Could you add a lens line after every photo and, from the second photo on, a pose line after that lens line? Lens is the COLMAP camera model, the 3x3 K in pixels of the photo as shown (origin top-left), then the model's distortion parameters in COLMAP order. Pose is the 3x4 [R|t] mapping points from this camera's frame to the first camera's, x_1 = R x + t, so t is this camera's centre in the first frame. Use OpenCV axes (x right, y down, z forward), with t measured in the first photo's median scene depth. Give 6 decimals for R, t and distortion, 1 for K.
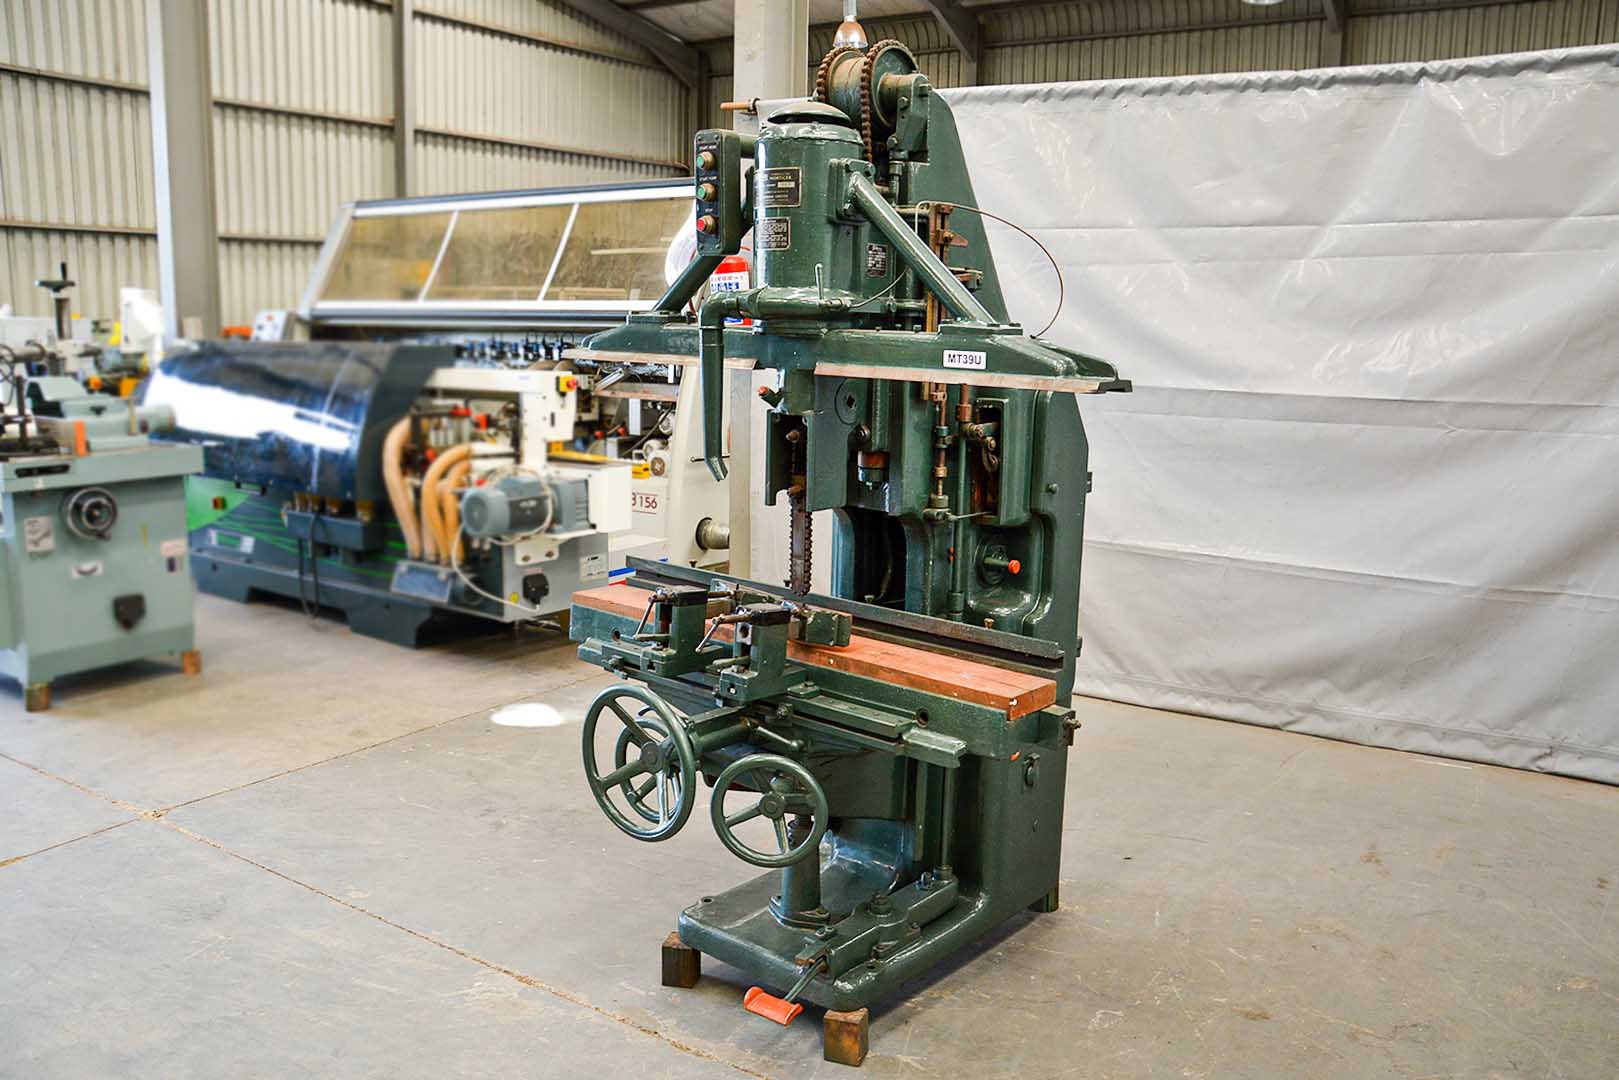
lens RADIAL K [[1320.0, 0, 809.5], [0, 1320.0, 540.0], [0, 0, 1]] dist [-0.162483, 0.140620]
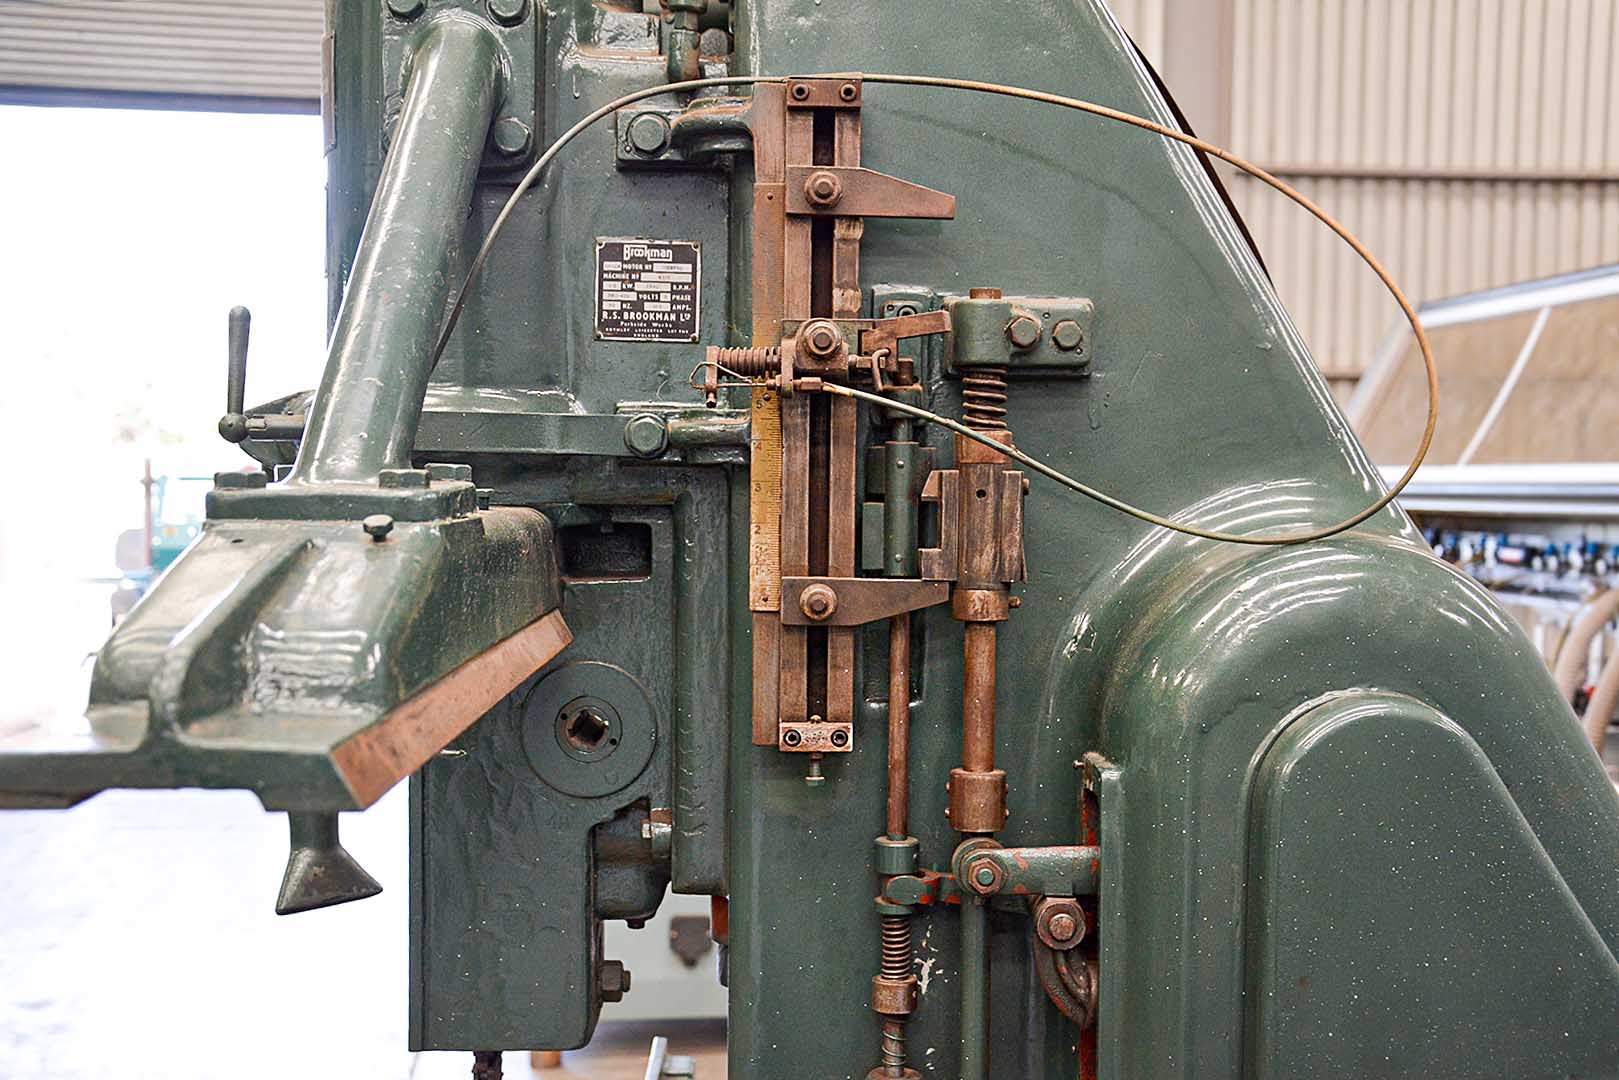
lens RADIAL K [[1870.3, 0, 848.8], [0, 1870.3, 544.3], [0, 0, 1]] dist [0.119064, 0.005385]
pose [[0.663033, 0.014500, -0.748450, 0.135542], [-0.125124, 0.987894, -0.091705, -0.037440], [0.738059, 0.154453, 0.656821, 0.238801]]
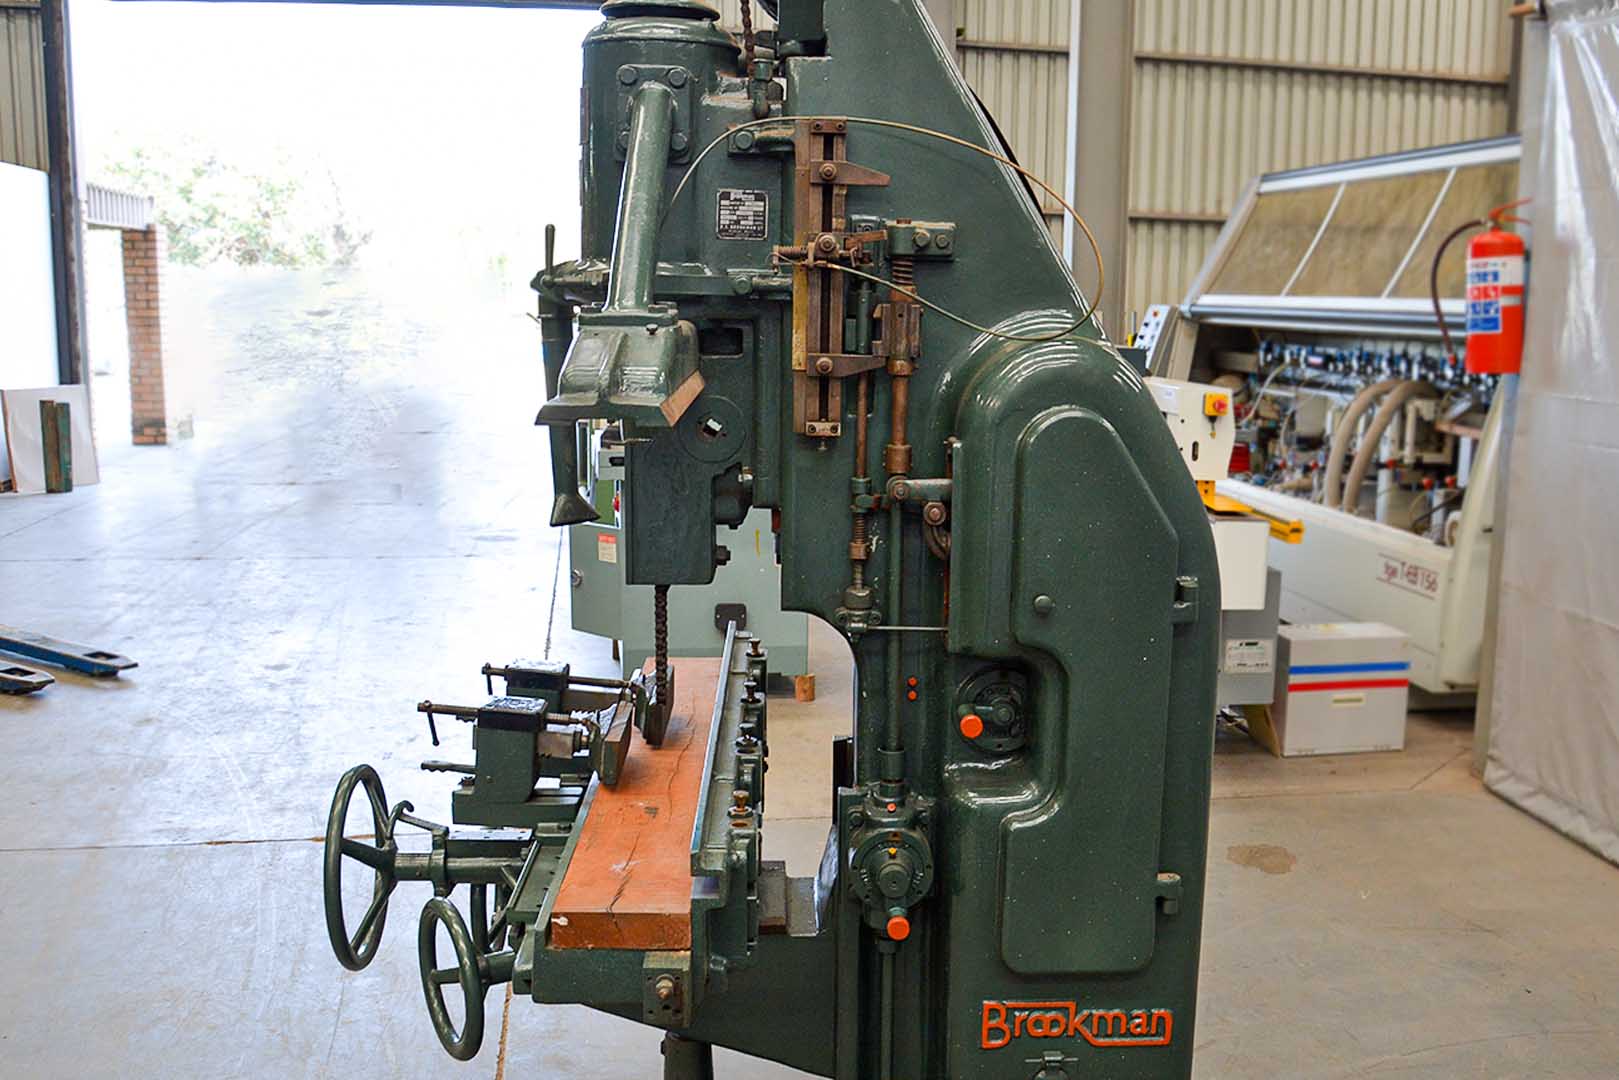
lens RADIAL K [[1566.4, 0, 904.4], [0, 1566.4, 563.7], [0, 0, 1]] dist [-0.124404, 0.019261]
pose [[0.691824, 0.118975, -0.712197, 0.217509], [-0.131131, 0.990632, 0.038109, -0.025916], [0.710060, 0.067026, 0.700944, 0.167807]]
